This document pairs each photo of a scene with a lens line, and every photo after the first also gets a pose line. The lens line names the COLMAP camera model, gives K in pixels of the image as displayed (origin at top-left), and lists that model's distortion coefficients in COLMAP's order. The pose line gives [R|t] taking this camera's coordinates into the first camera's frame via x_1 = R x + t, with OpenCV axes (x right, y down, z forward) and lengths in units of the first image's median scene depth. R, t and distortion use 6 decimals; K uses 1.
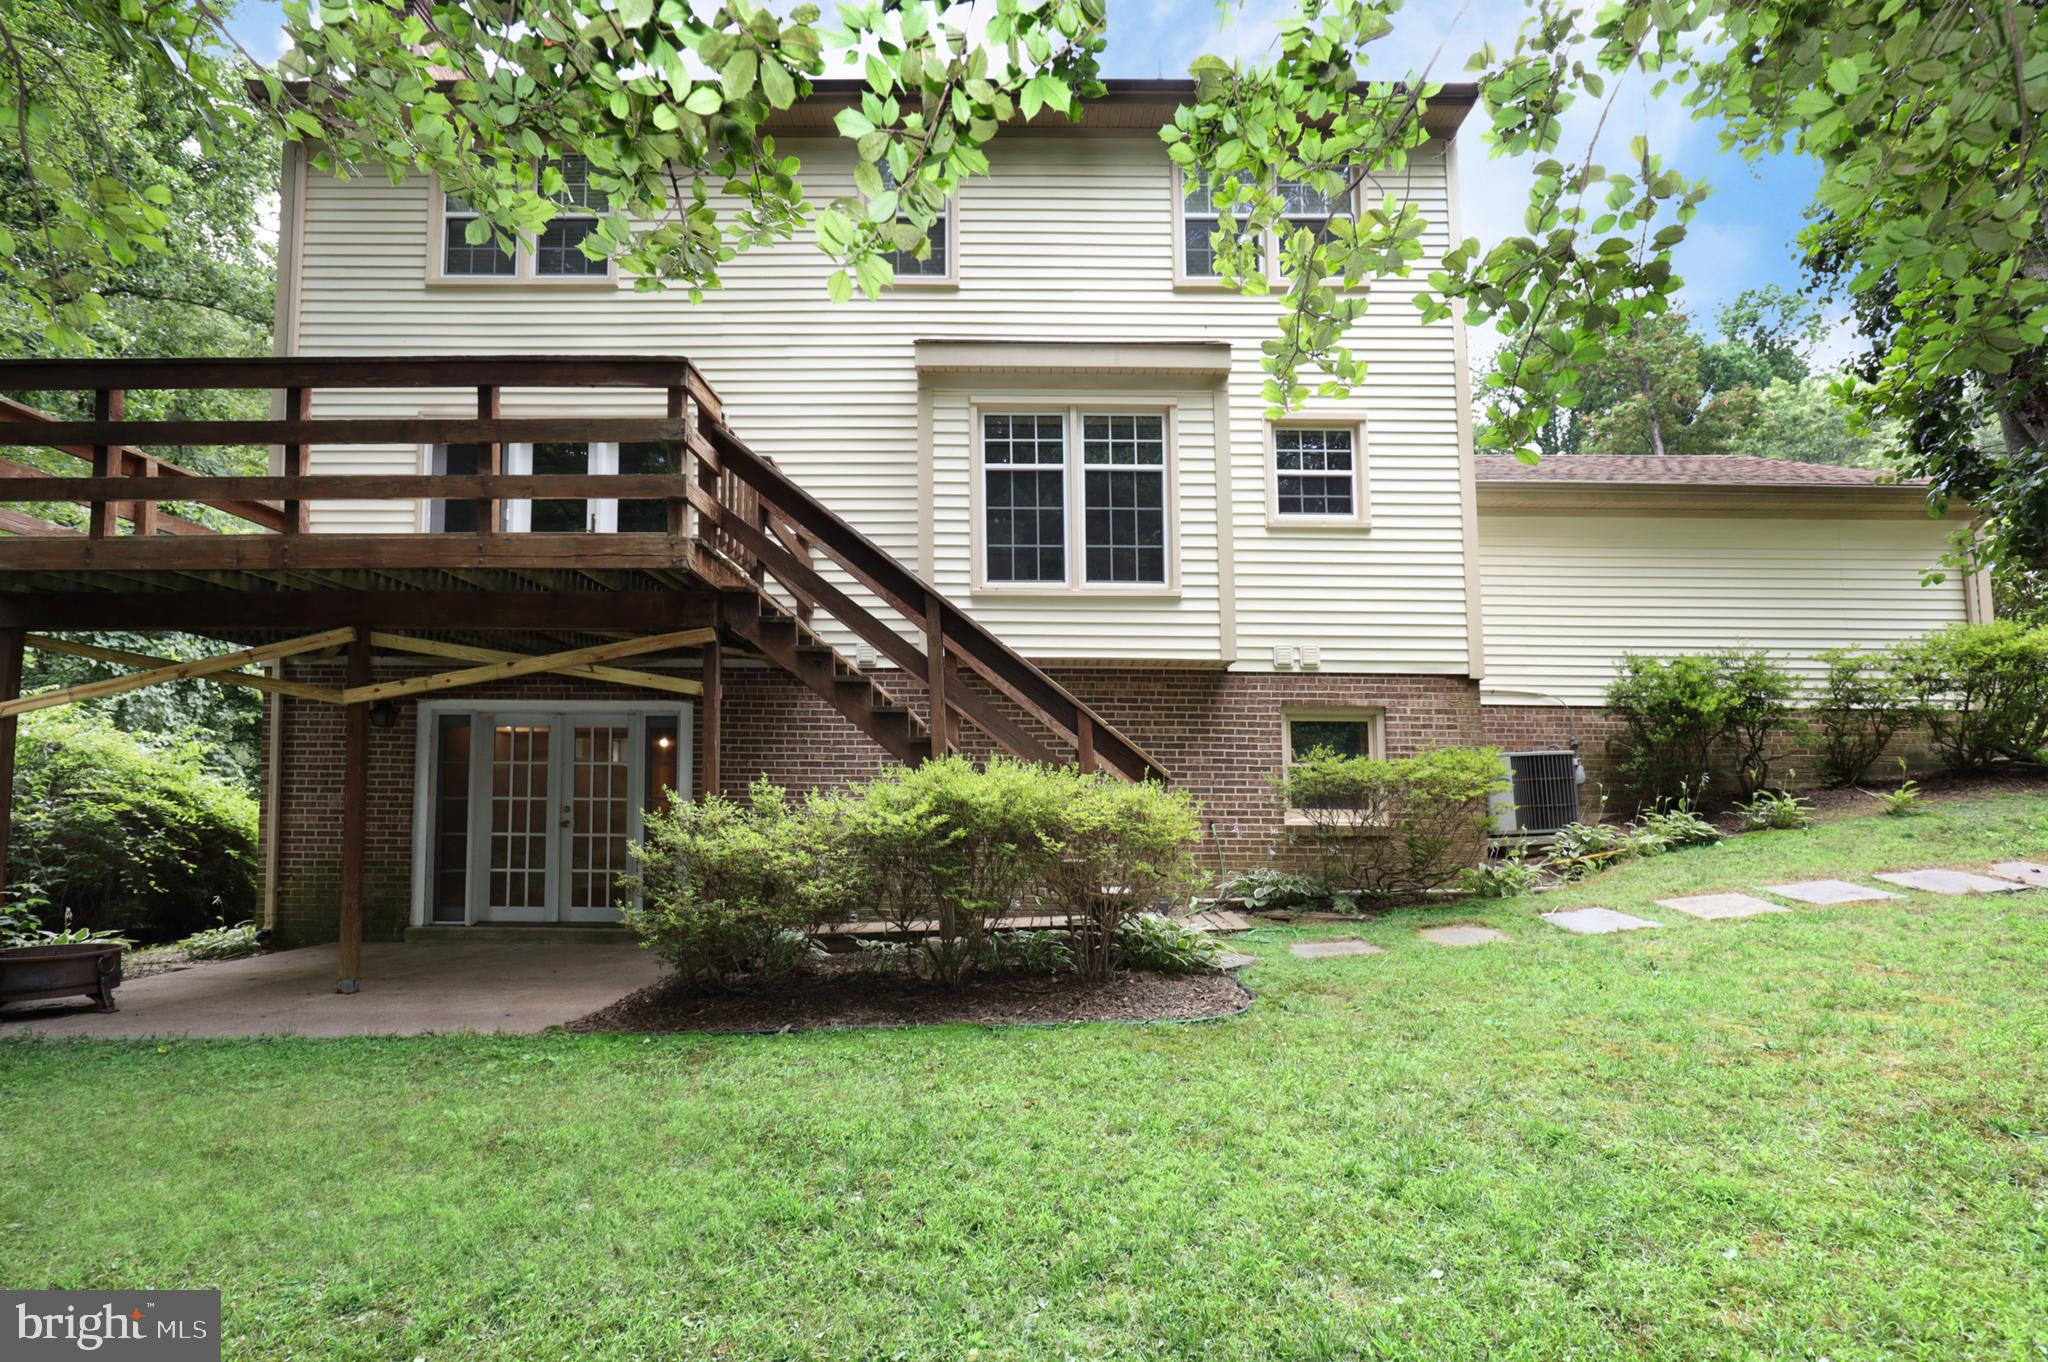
lens RADIAL K [[927.0, 0, 1026.1], [0, 927.0, 701.9], [0, 0, 1]] dist [0.000360, -0.000015]
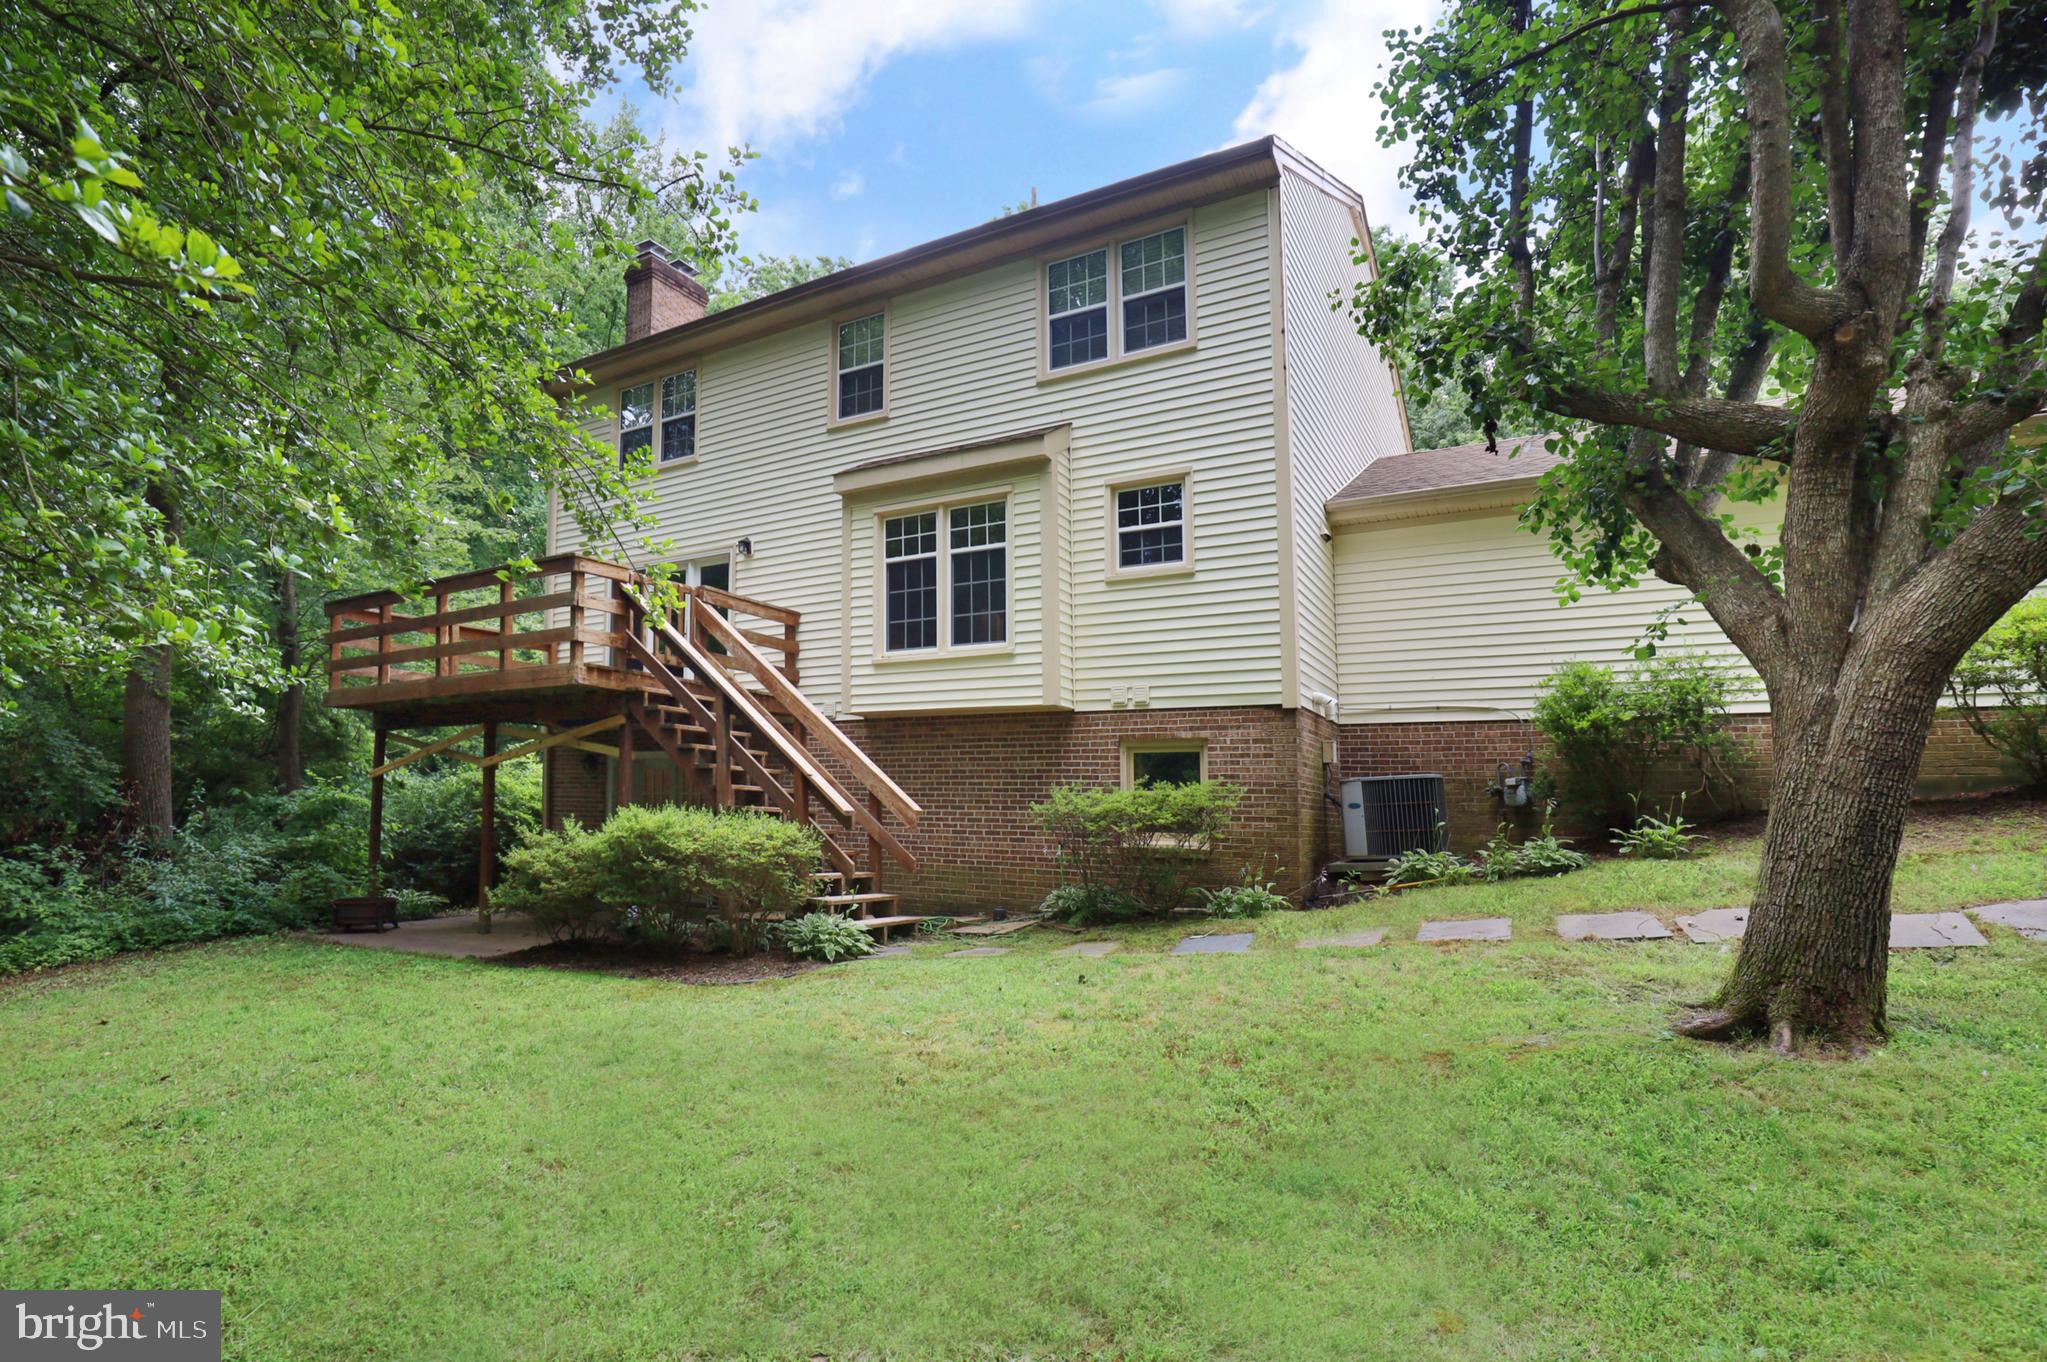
lens RADIAL K [[926.6, 0, 1025.6], [0, 926.6, 701.9], [0, 0, 1]] dist [0.000360, -0.000015]
pose [[0.893097, -0.053186, -0.446709, 0.685126], [0.052125, 0.998533, -0.014676, -0.032000], [0.446834, -0.010178, 0.894559, -0.054647]]
